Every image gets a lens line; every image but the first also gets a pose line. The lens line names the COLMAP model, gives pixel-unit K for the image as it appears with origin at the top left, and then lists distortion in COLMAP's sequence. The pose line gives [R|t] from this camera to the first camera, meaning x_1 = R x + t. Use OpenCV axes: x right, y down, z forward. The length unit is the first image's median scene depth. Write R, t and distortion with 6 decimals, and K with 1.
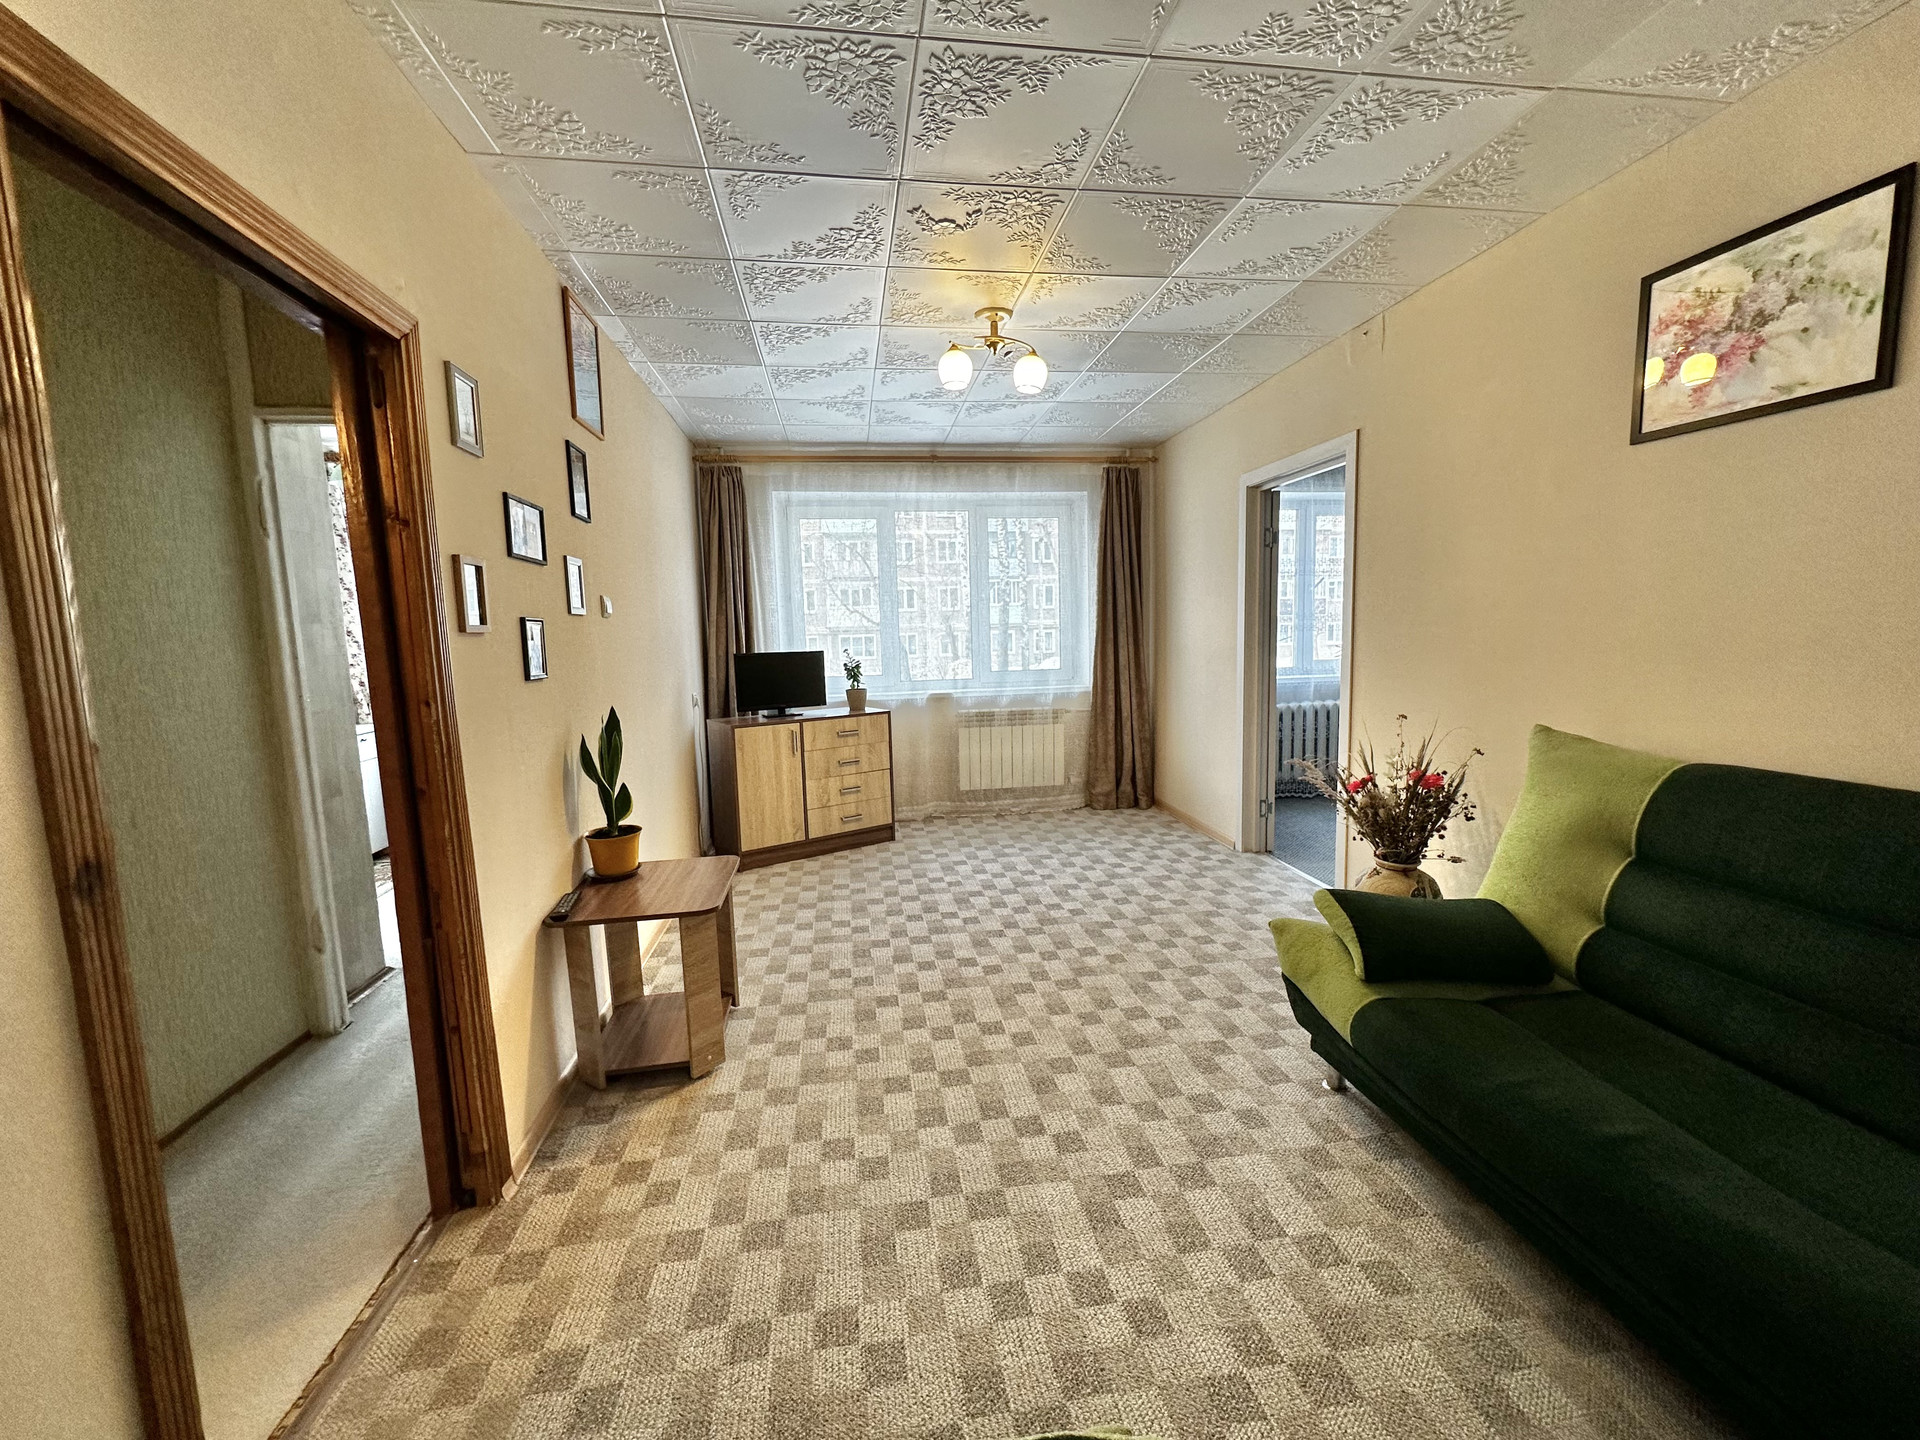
lens RADIAL K [[765.3, 0, 962.7], [0, 765.3, 720.8], [0, 0, 1]] dist [-0.002511, 0.000768]
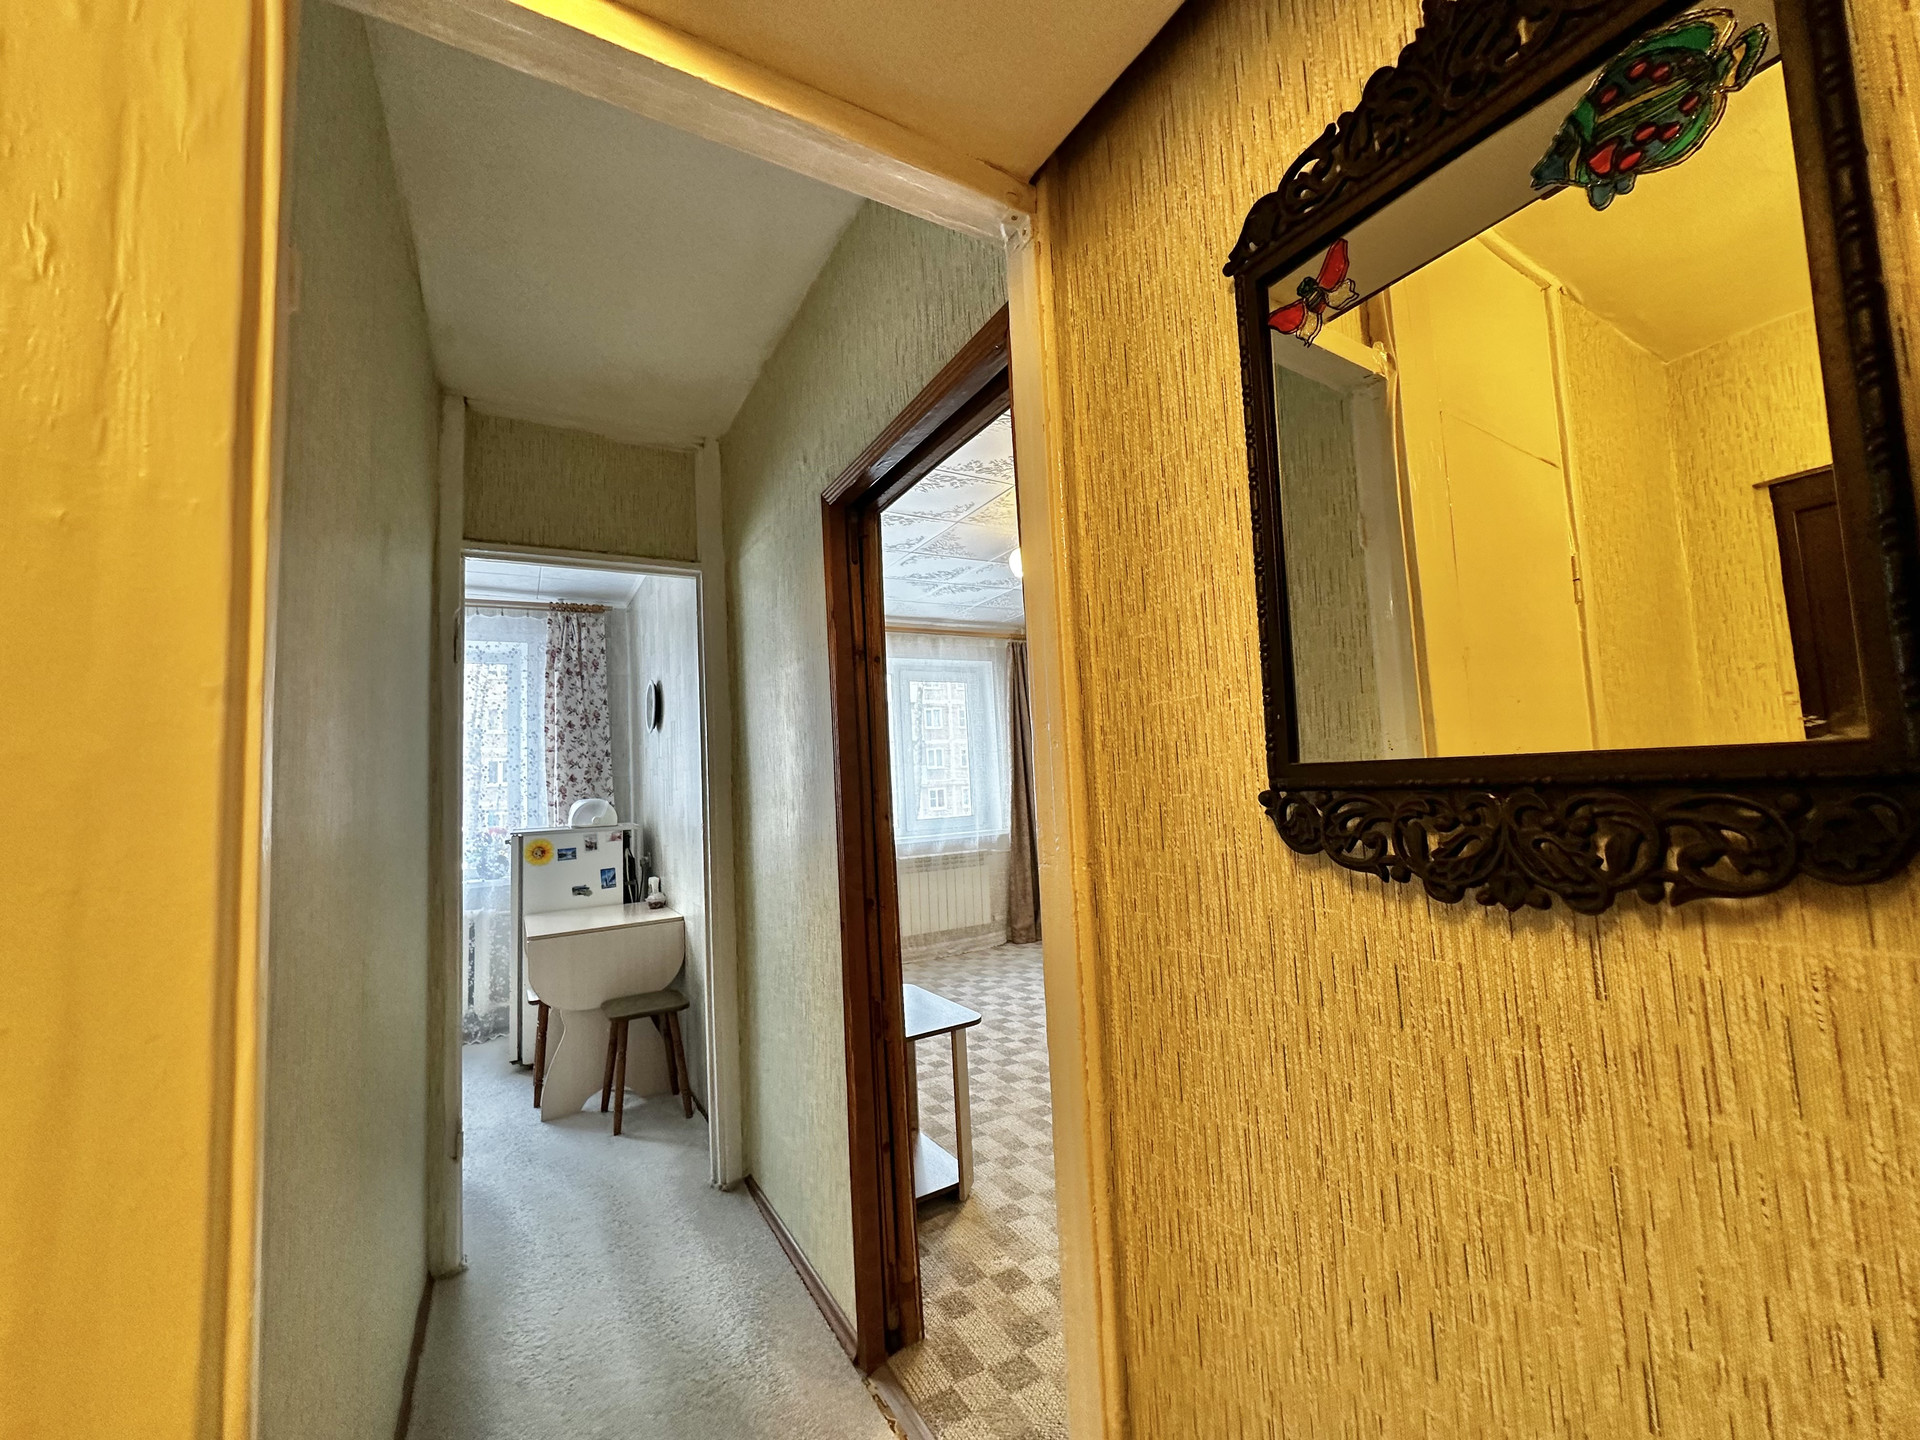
lens RADIAL K [[765.3, 0, 953.6], [0, 765.3, 729.8], [0, 0, 1]] dist [-0.002511, 0.000768]
pose [[0.933788, 0.001406, 0.357824, -0.356462], [0.072532, 0.978489, -0.193128, 0.025885], [-0.350398, 0.206295, 0.913599, -0.023346]]
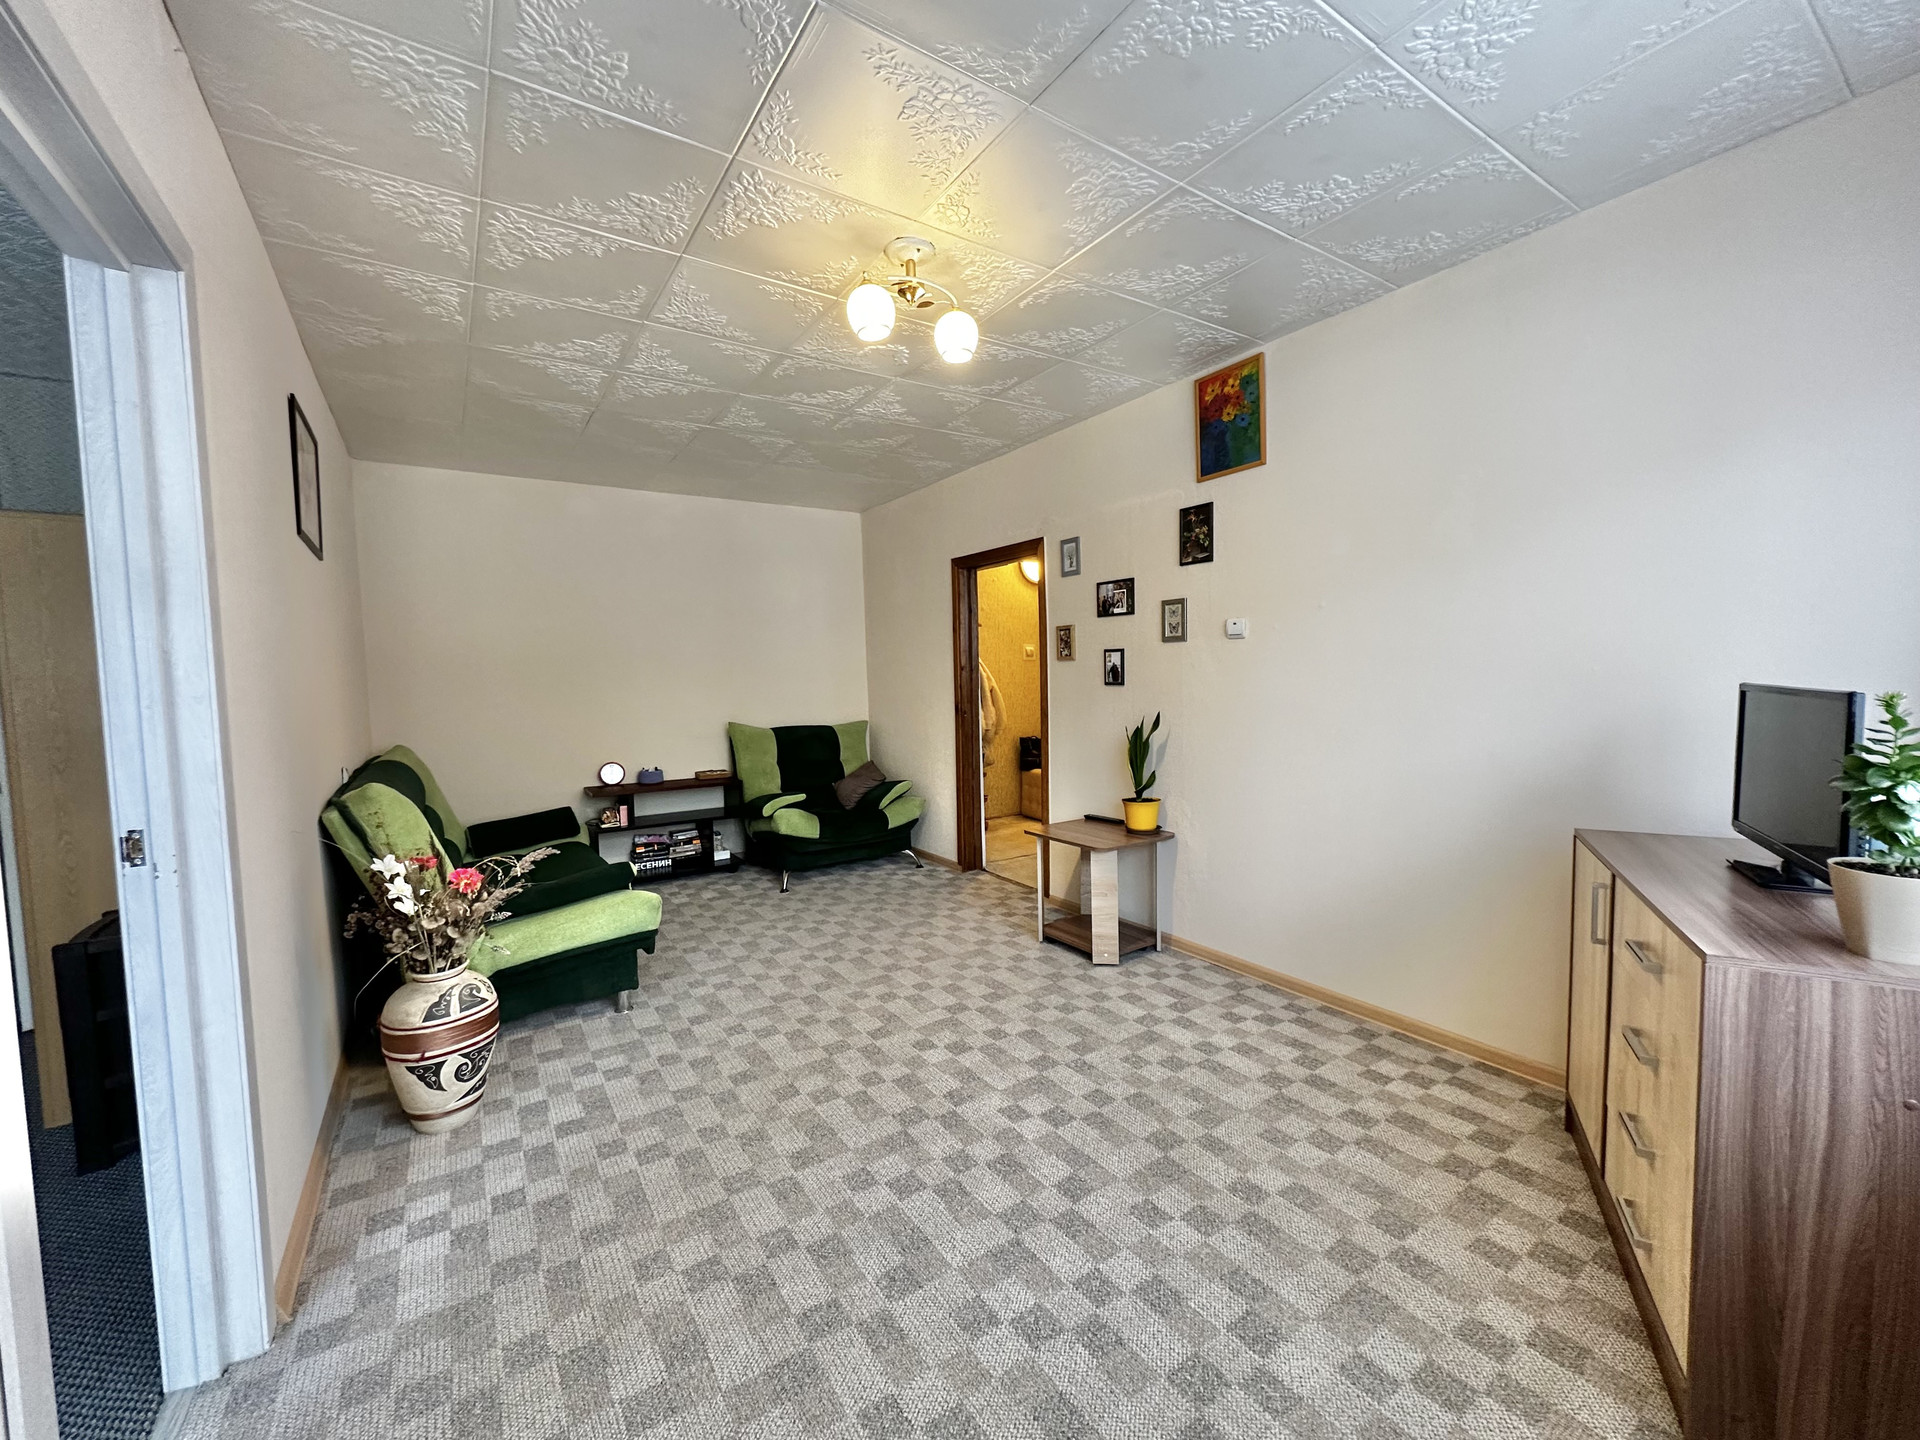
lens RADIAL K [[765.3, 0, 959.8], [0, 765.3, 720.7], [0, 0, 1]] dist [-0.002511, 0.000768]
pose [[-0.906000, 0.077228, -0.416172, 0.222800], [0.001664, 0.983857, 0.178950, -0.134391], [0.423274, 0.161436, -0.891503, 1.135551]]
